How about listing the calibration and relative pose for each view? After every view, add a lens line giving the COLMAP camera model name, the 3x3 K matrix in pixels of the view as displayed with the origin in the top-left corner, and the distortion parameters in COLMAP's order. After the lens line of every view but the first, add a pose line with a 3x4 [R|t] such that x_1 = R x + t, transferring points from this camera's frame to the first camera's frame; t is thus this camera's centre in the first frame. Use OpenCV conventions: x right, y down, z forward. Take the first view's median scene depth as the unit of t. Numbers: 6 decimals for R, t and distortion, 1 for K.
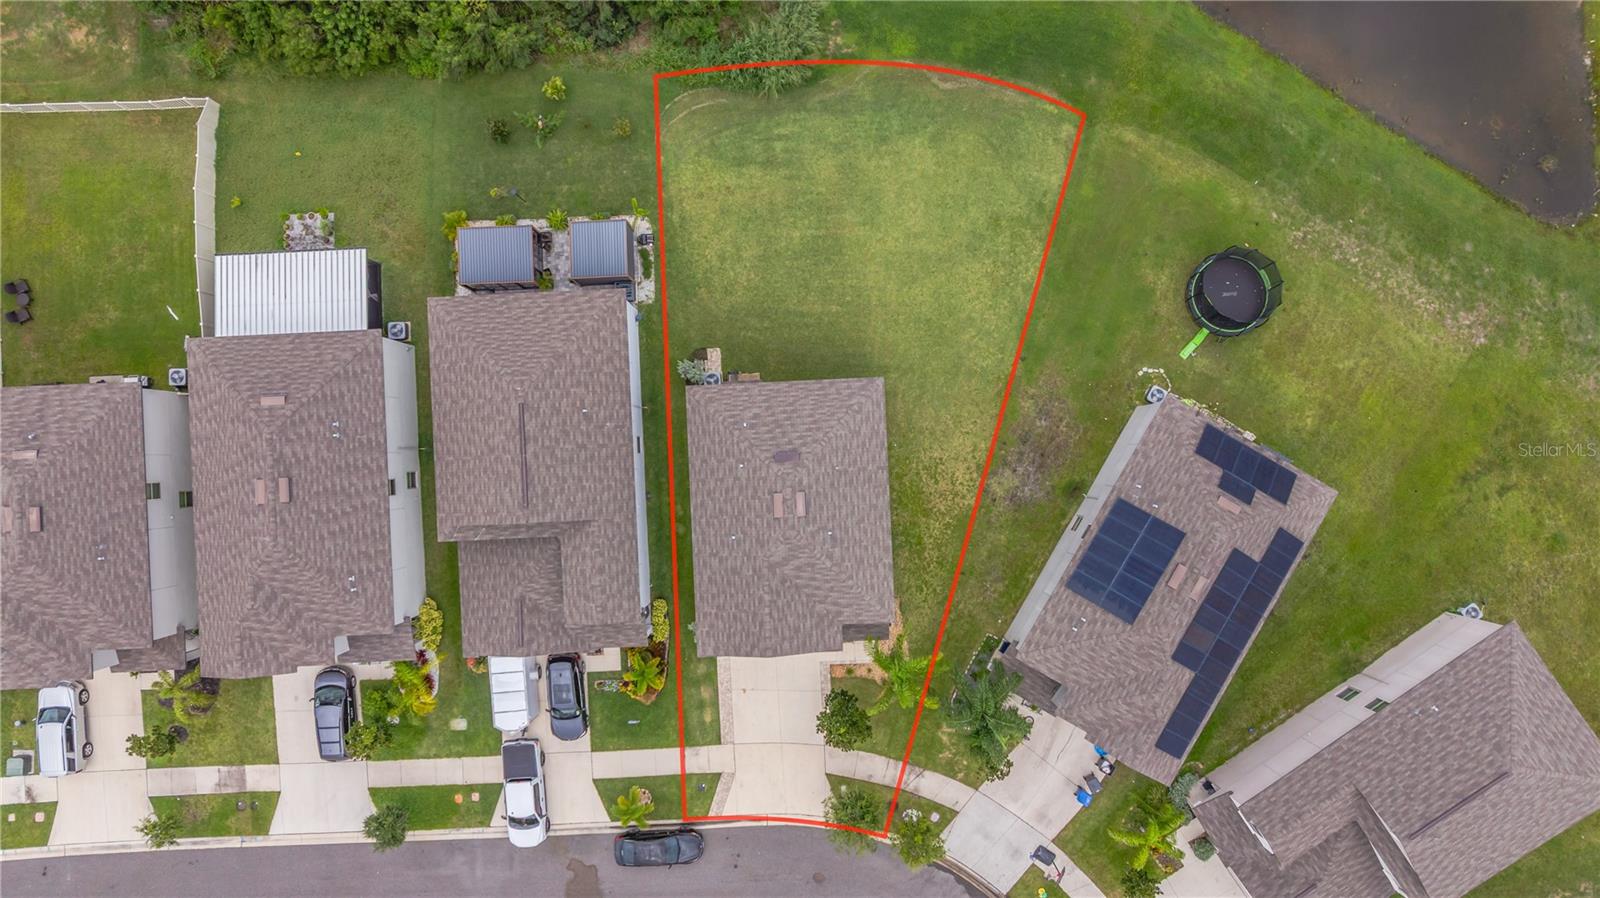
lens RADIAL K [[1140.1, 0, 802.6], [0, 1140.1, 459.2], [0, 0, 1]] dist [-0.031630, 0.025810]
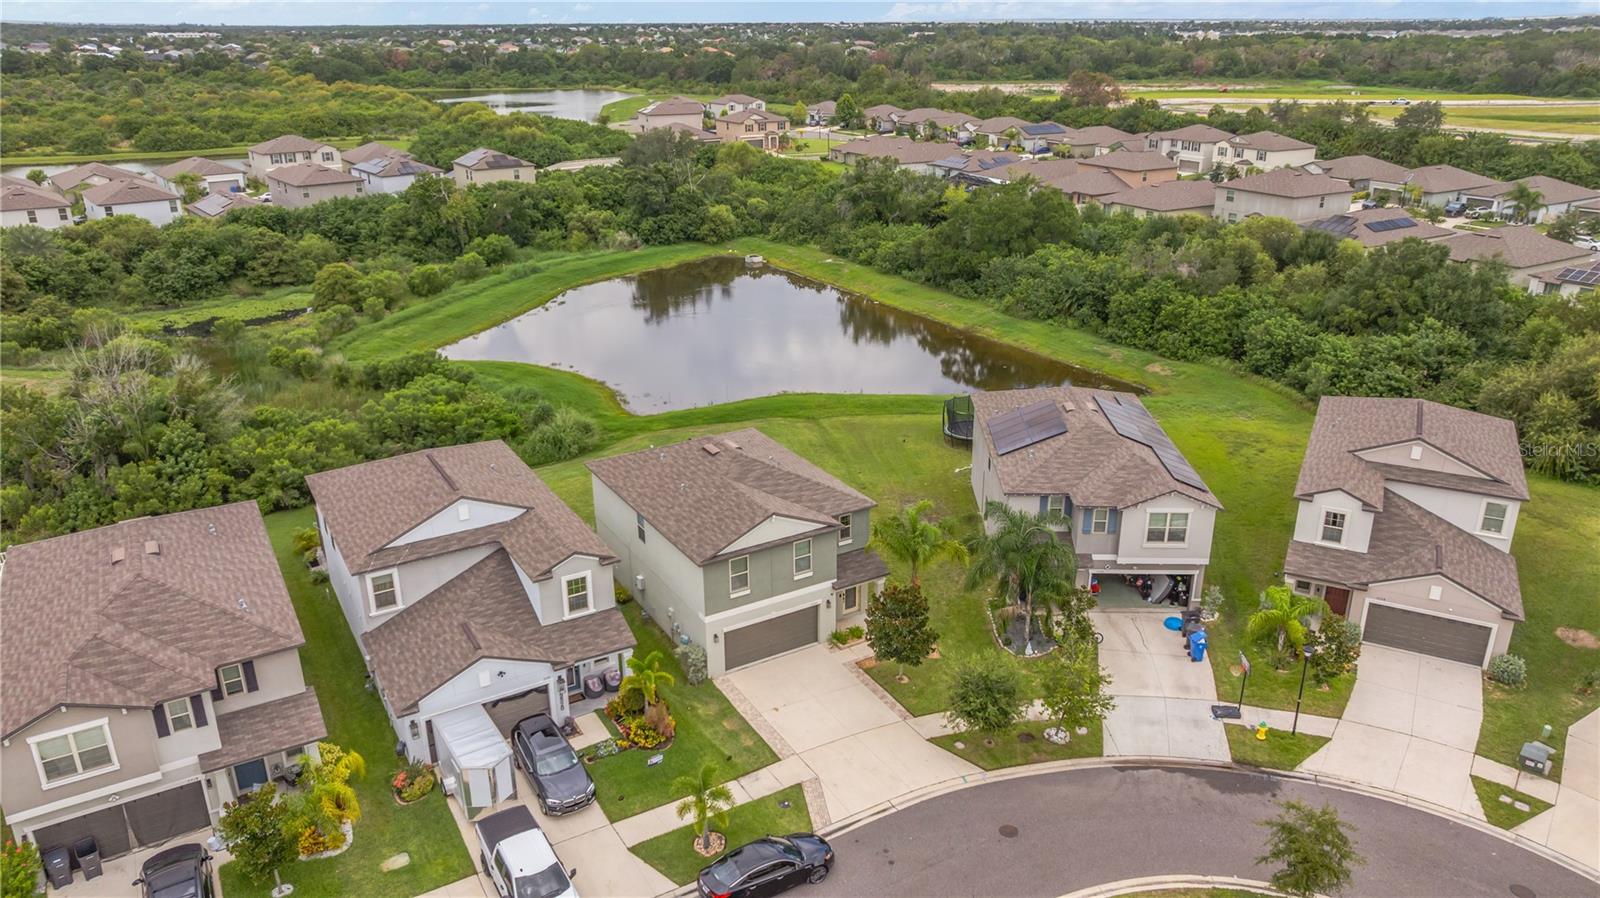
lens RADIAL K [[1140.1, 0, 812.4], [0, 1140.1, 447.8], [0, 0, 1]] dist [-0.031630, 0.025810]
pose [[0.877531, -0.172364, 0.447471, -0.345925], [0.479448, 0.299227, -0.824980, 0.803380], [0.008301, 0.938485, 0.345221, 0.577207]]
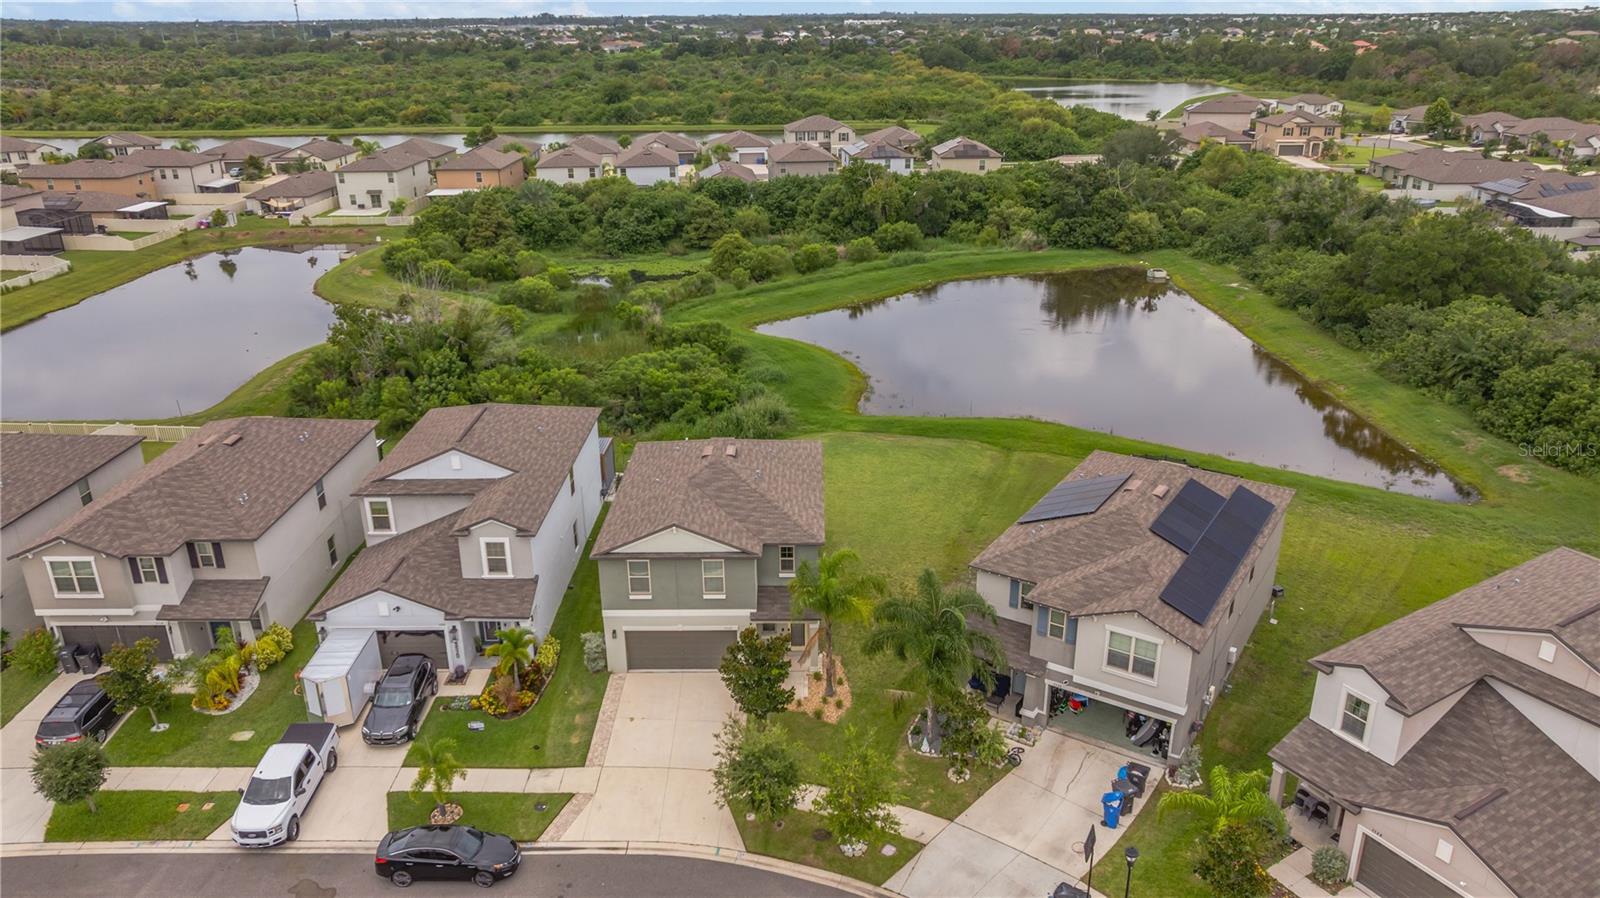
lens RADIAL K [[1140.1, 0, 800.3], [0, 1140.1, 450.4], [0, 0, 1]] dist [-0.031630, 0.025810]
pose [[0.998205, 0.012848, -0.058502, 0.103082], [-0.059291, 0.350353, -0.934739, 0.848116], [0.008487, 0.936530, 0.350485, 0.576759]]
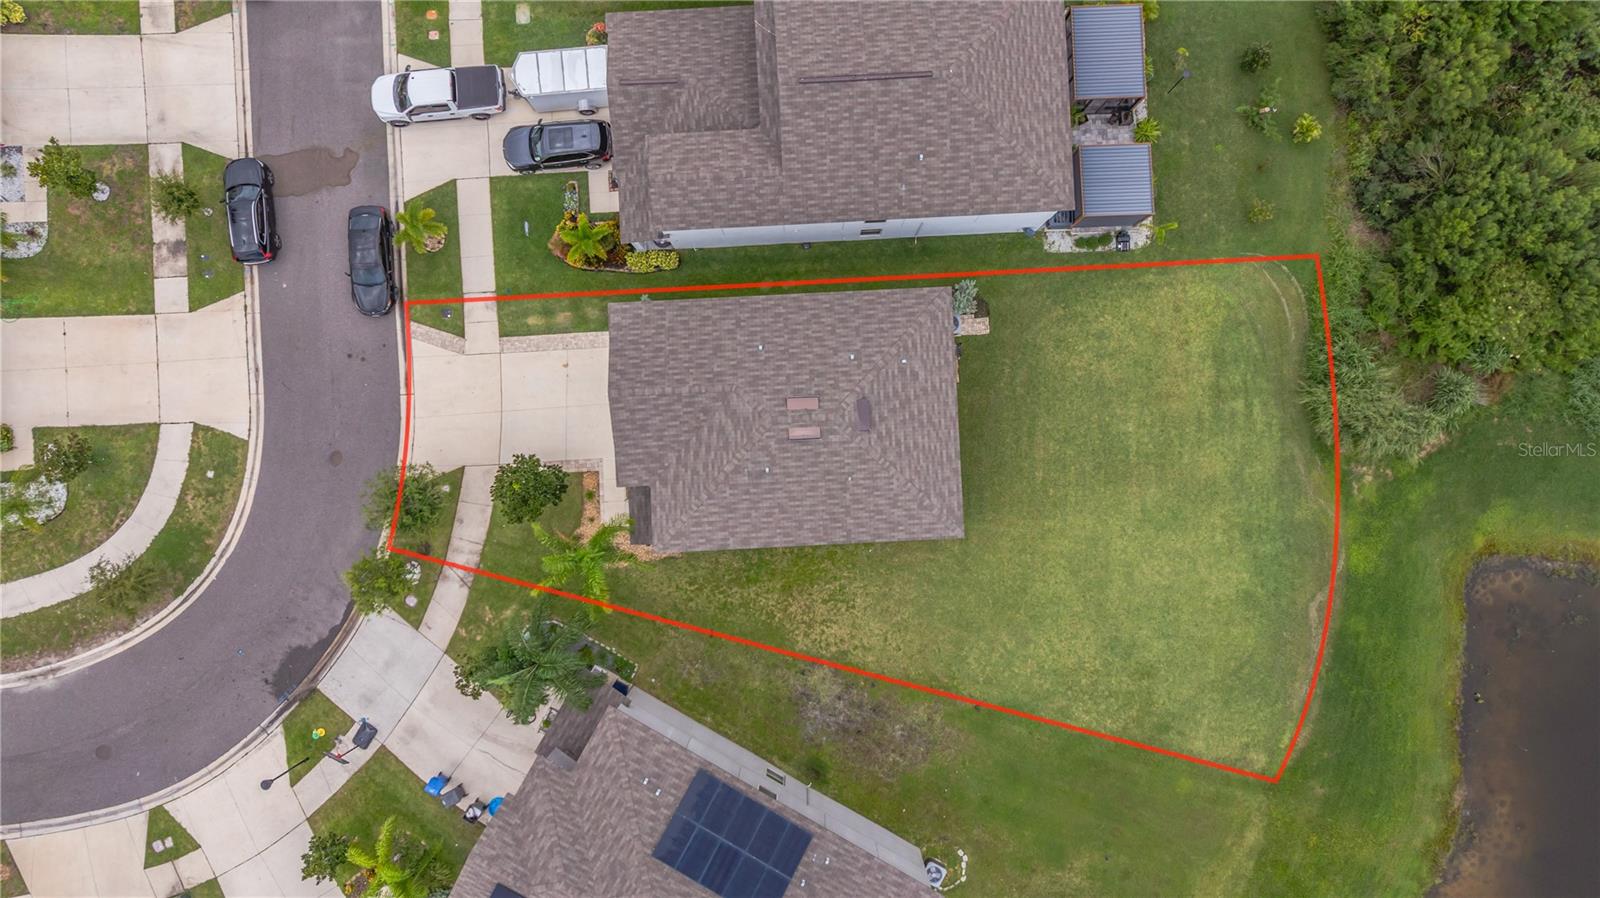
lens RADIAL K [[1140.1, 0, 798.3], [0, 1140.1, 447.1], [0, 0, 1]] dist [-0.031630, 0.025810]
pose [[0.004318, 0.999985, 0.003378, 0.004982], [-0.999990, 0.004315, 0.000894, 0.037812], [0.000880, -0.003382, 0.999994, 0.191500]]
